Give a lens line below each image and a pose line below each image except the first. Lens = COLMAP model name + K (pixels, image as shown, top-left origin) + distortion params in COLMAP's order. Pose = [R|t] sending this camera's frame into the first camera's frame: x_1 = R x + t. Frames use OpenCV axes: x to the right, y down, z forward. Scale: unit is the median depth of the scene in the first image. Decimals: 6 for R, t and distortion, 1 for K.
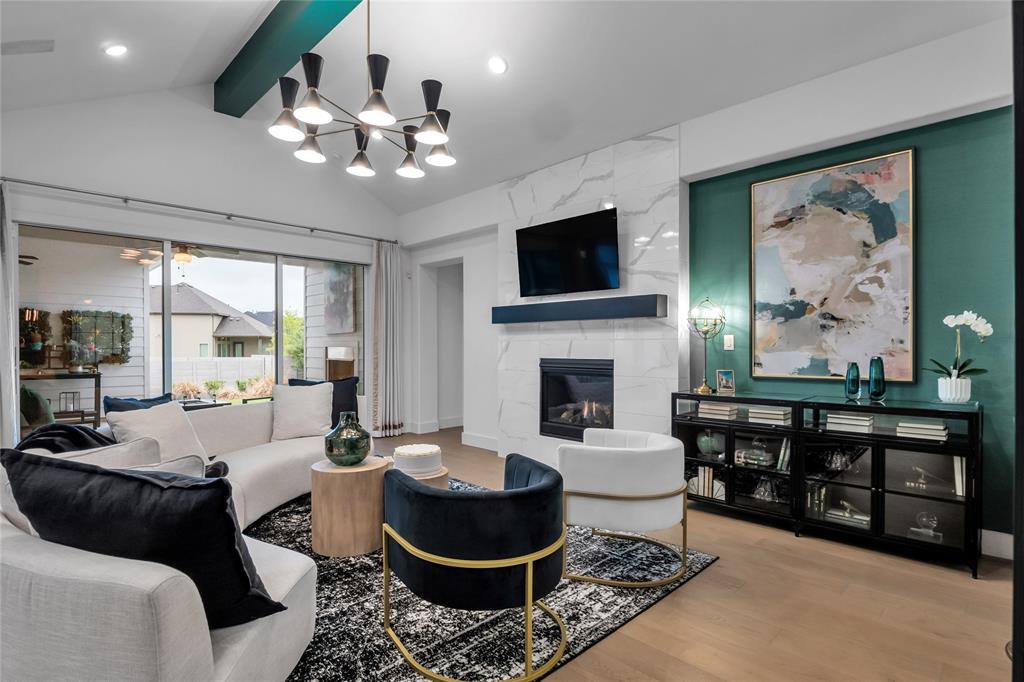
lens RADIAL K [[503.4, 0, 519.8], [0, 503.4, 349.4], [0, 0, 1]] dist [-0.010158, -0.003048]
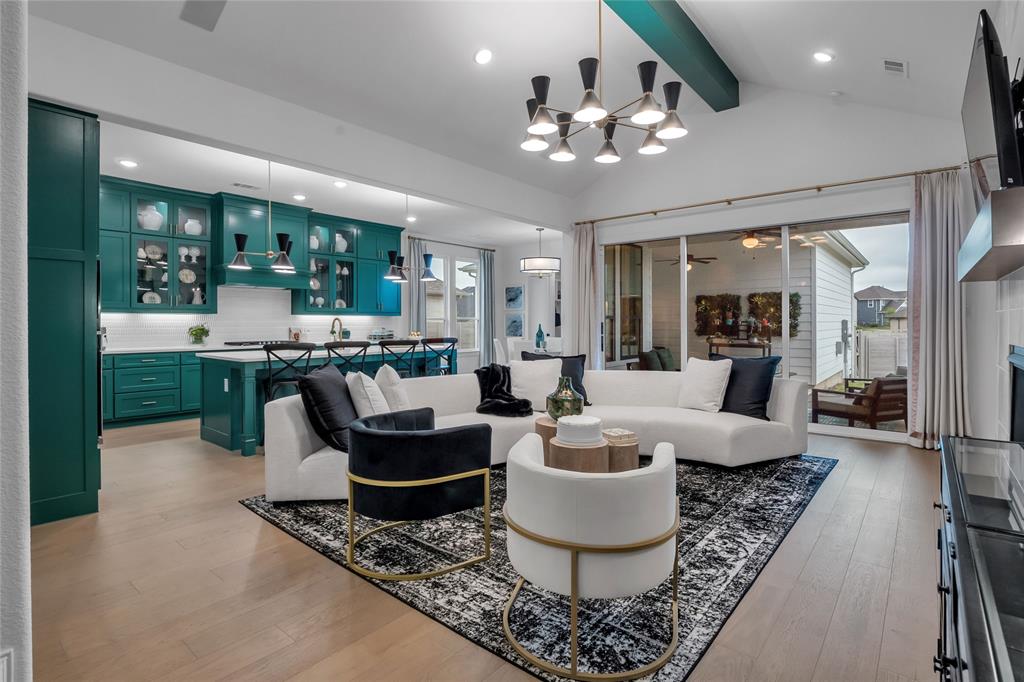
lens RADIAL K [[503.4, 0, 505.5], [0, 503.4, 325.8], [0, 0, 1]] dist [-0.010158, -0.003048]
pose [[0.089902, 0.007344, -0.995924, 0.769411], [-0.005763, 0.999960, 0.006854, -0.003864], [0.995934, 0.005124, 0.089940, 0.703088]]
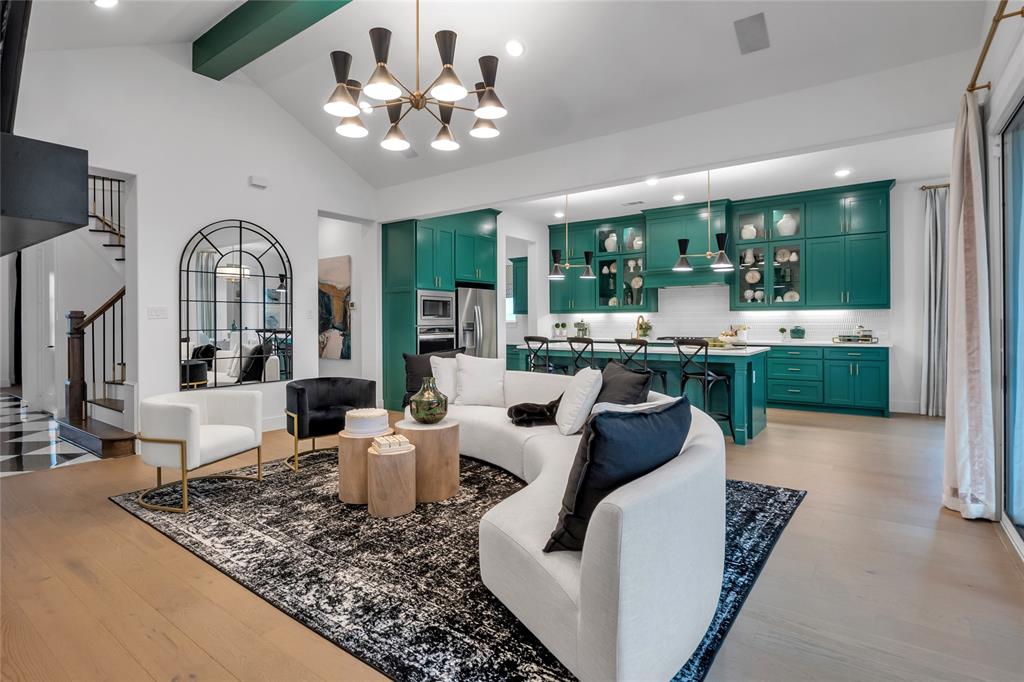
lens RADIAL K [[503.4, 0, 508.6], [0, 503.4, 326.0], [0, 0, 1]] dist [-0.010158, -0.003048]
pose [[-0.987117, 0.007763, -0.159815, -0.302312], [0.004951, 0.999826, 0.017987, -0.013408], [0.159926, 0.016964, -0.986983, 2.005354]]
